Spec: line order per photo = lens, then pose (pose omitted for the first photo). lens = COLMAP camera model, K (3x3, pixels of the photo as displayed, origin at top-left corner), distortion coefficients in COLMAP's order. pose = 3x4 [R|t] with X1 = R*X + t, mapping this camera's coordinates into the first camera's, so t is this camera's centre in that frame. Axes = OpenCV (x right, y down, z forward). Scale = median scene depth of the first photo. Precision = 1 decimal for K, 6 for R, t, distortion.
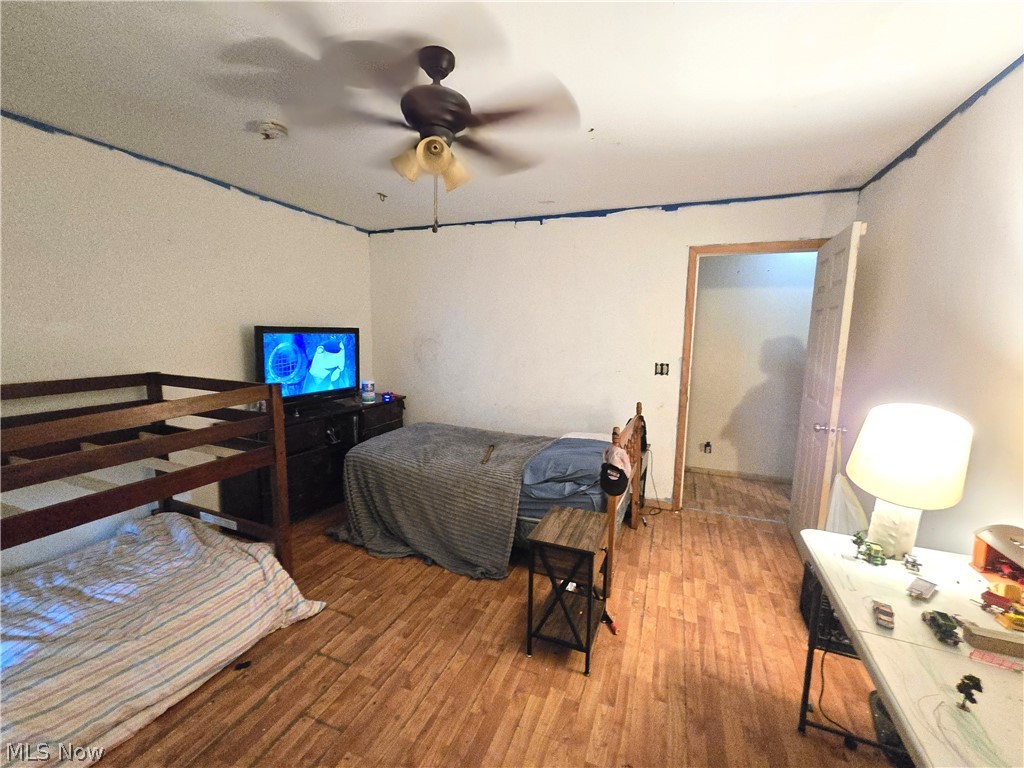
lens RADIAL K [[422.9, 0, 512.0], [0, 422.9, 384.0], [0, 0, 1]] dist [0.001508, 0.000092]
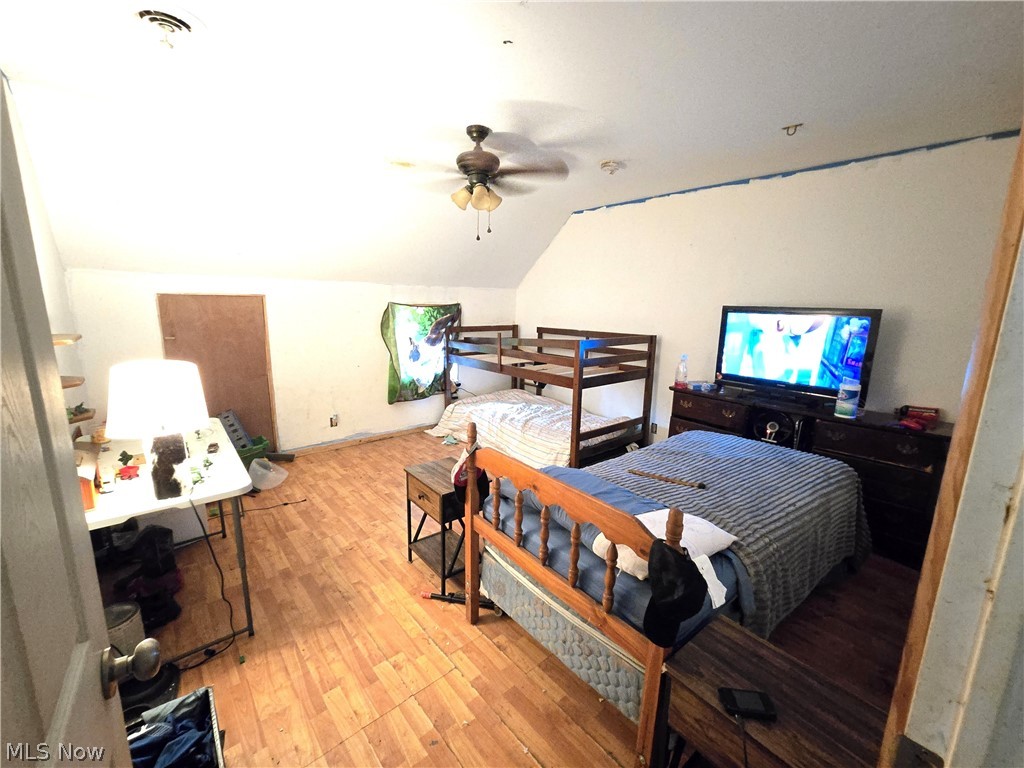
lens RADIAL K [[422.9, 0, 512.0], [0, 422.9, 384.0], [0, 0, 1]] dist [0.001508, 0.000092]
pose [[-0.456962, 0.148953, -0.876926, 0.935510], [-0.139861, 0.961583, 0.236213, -0.174434], [0.878422, 0.230588, -0.418574, 1.438309]]
